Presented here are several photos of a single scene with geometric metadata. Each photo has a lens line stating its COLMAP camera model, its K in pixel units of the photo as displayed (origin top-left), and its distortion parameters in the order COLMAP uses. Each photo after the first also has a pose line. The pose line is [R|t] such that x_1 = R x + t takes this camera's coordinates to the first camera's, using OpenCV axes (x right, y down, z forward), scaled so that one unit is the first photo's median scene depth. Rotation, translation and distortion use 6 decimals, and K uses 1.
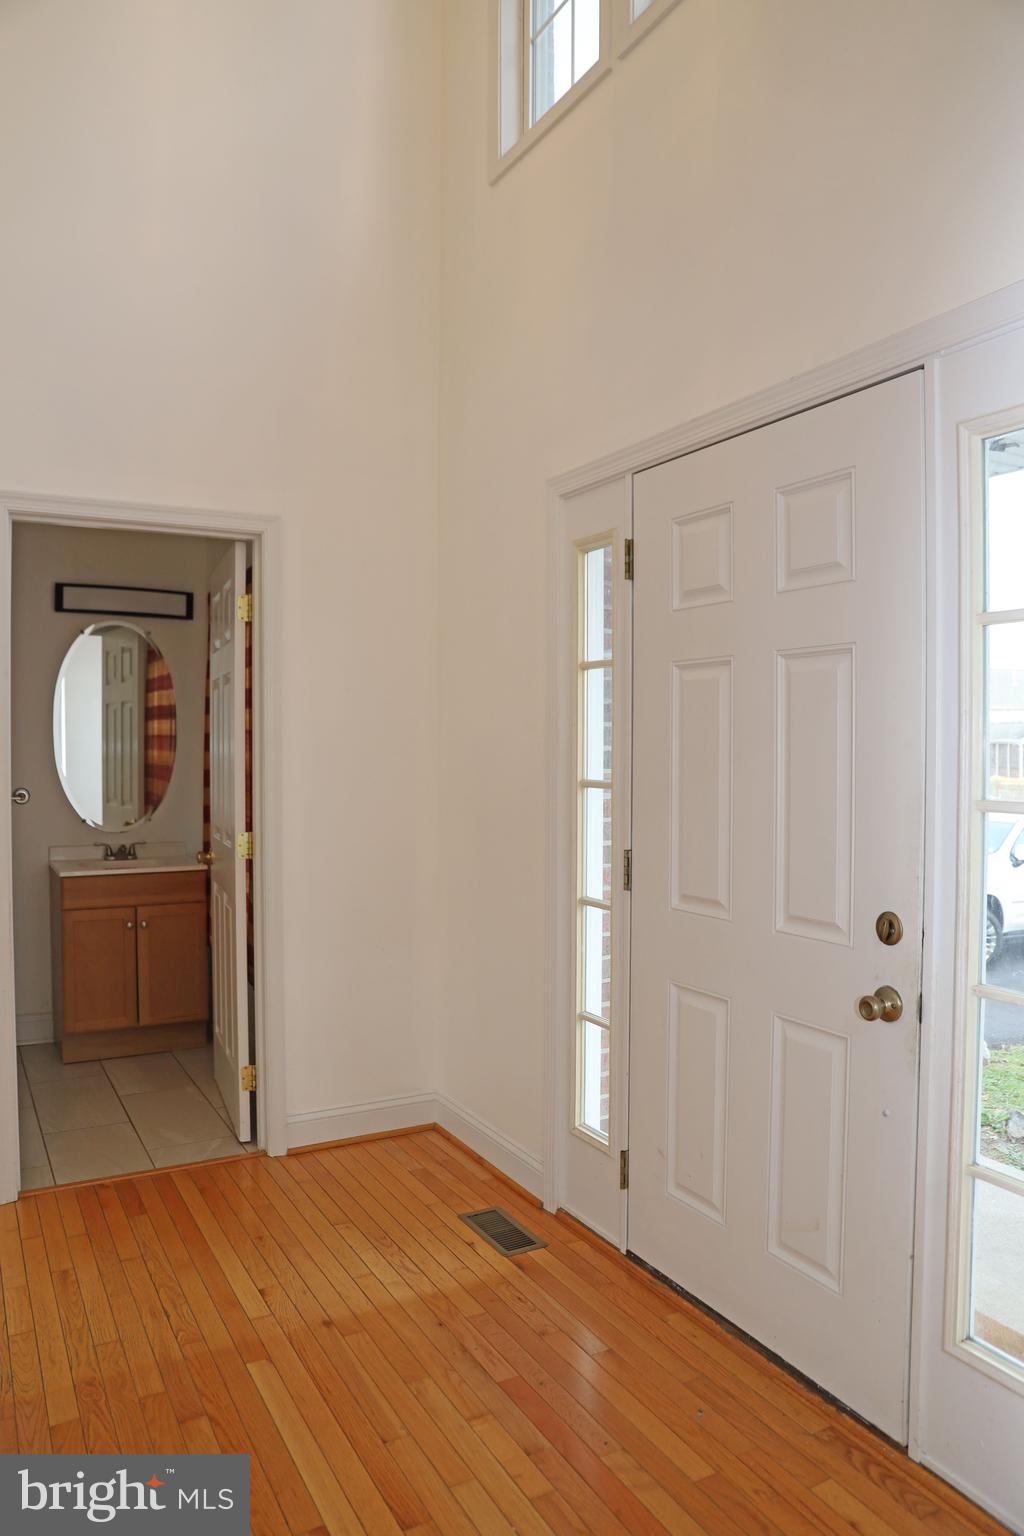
lens RADIAL K [[1043.7, 0, 512.0], [0, 1043.7, 768.0], [0, 0, 1]] dist [-0.140081, 0.097634]
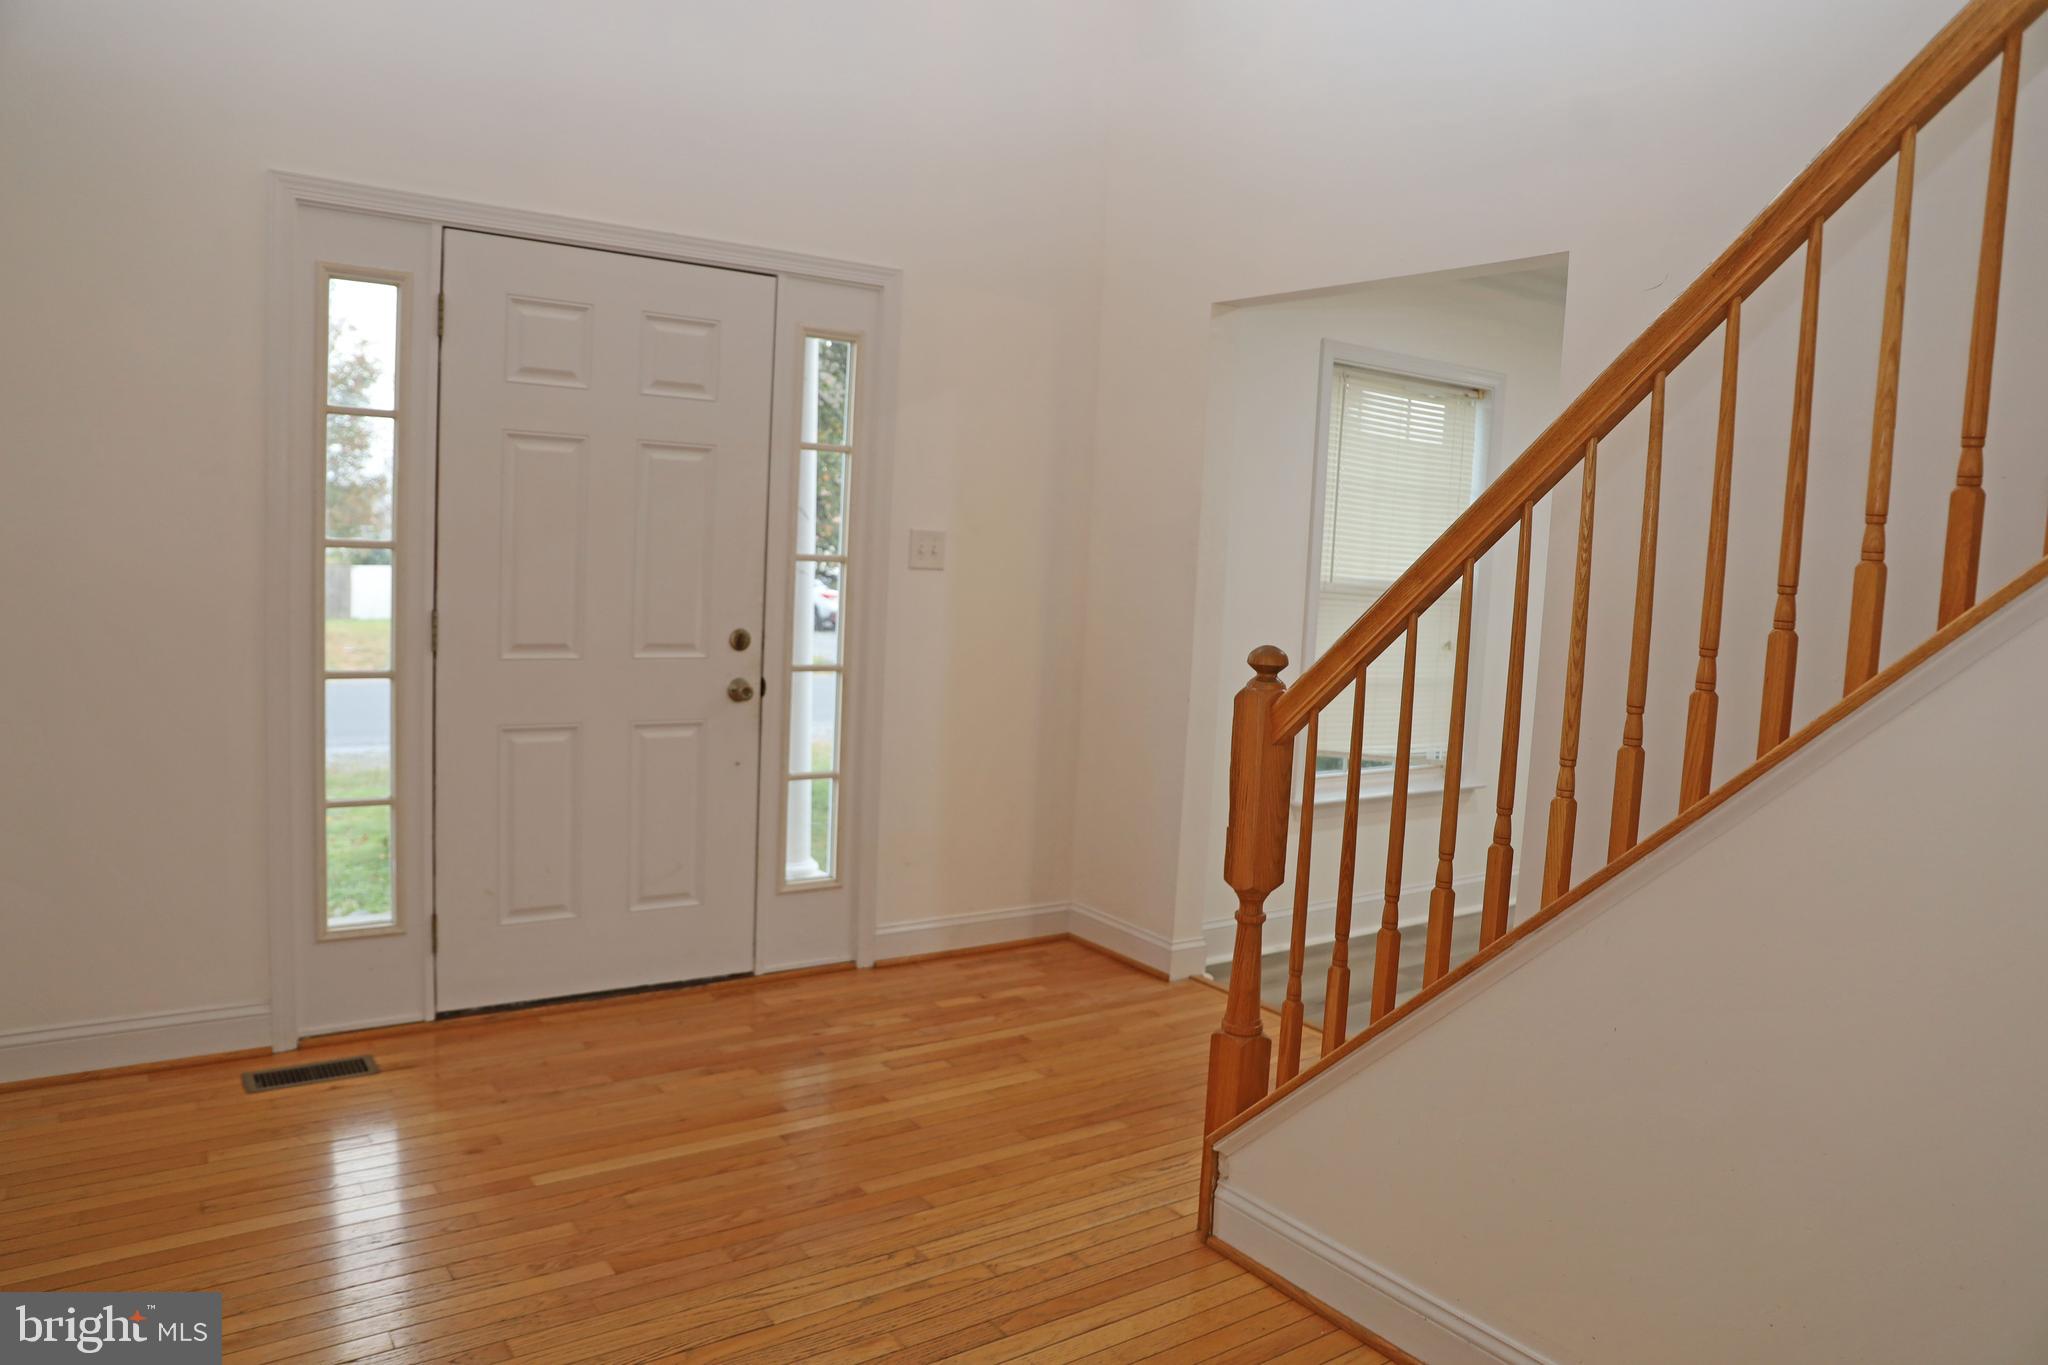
lens RADIAL K [[1391.6, 0, 1024.0], [0, 1391.6, 682.5], [0, 0, 1]] dist [-0.140081, 0.097634]
pose [[-0.097108, -0.112875, 0.988853, -1.332479], [-0.029342, 0.993441, 0.110517, -0.014401], [-0.994841, -0.018283, -0.099783, 0.613321]]
